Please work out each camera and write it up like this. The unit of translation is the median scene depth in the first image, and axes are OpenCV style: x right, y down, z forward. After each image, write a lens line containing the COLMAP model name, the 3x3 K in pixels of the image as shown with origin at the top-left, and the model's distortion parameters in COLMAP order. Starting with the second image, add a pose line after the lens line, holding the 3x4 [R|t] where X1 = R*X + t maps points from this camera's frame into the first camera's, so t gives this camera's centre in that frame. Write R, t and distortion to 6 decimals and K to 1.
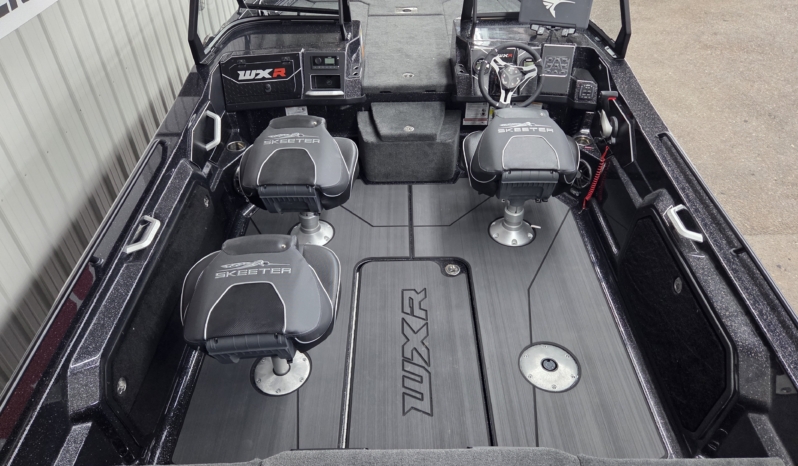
lens RADIAL K [[553.5, 0, 406.2], [0, 553.5, 233.4], [0, 0, 1]] dist [0.084755, -0.078745]
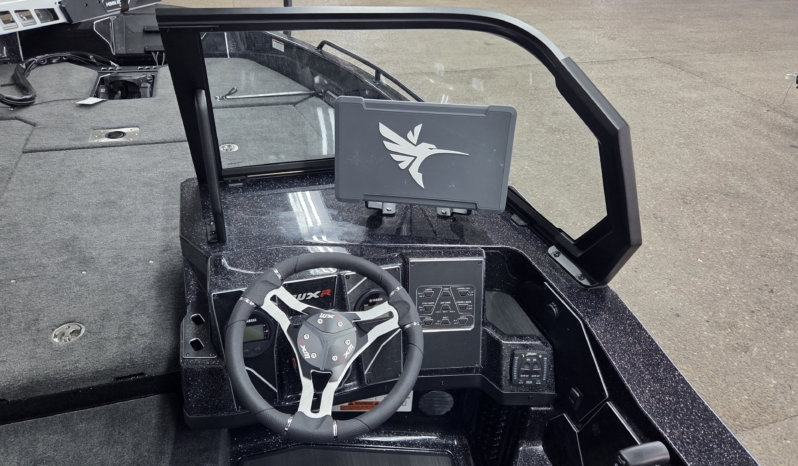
lens RADIAL K [[550.6, 0, 405.7], [0, 550.6, 228.6], [0, 0, 1]] dist [0.070540, -0.068514]
pose [[0.953416, -0.107947, 0.281684, 0.136862], [0.138340, 0.986261, -0.090285, -0.317513], [-0.268068, 0.125047, 0.955250, 0.622989]]
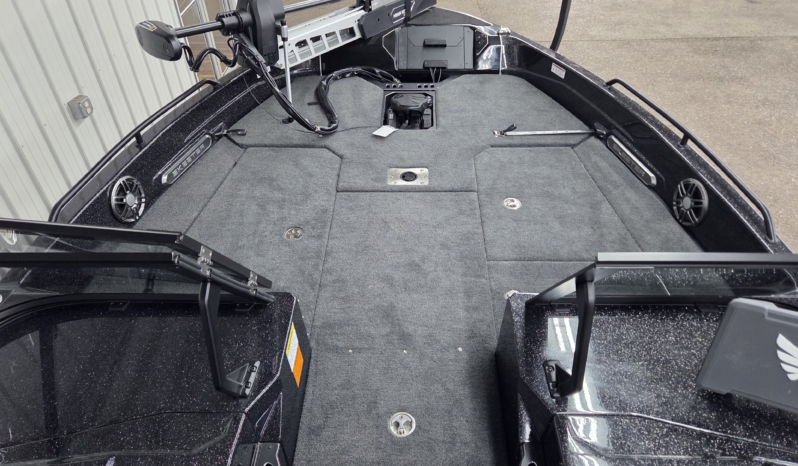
lens RADIAL K [[550.6, 0, 405.7], [0, 550.6, 228.6], [0, 0, 1]] dist [0.070540, -0.068514]
pose [[0.999549, 0.019614, -0.022752, 0.014966], [-0.019189, 0.999640, 0.018750, -0.489105], [0.023111, -0.018305, 0.999565, 0.634250]]
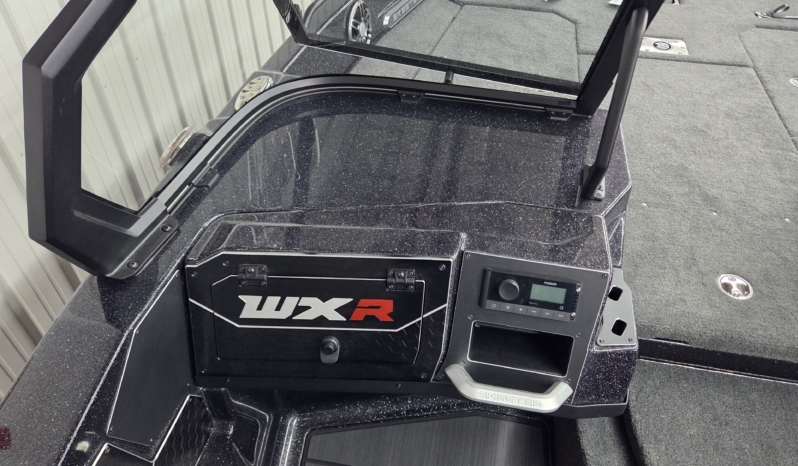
lens RADIAL K [[553.4, 0, 410.8], [0, 553.4, 217.4], [0, 0, 1]] dist [0.035919, -0.002078]
pose [[0.982438, 0.149336, -0.111872, -0.178823], [-0.143219, 0.987816, 0.060892, -0.351471], [0.119602, -0.043800, 0.991855, 0.699412]]
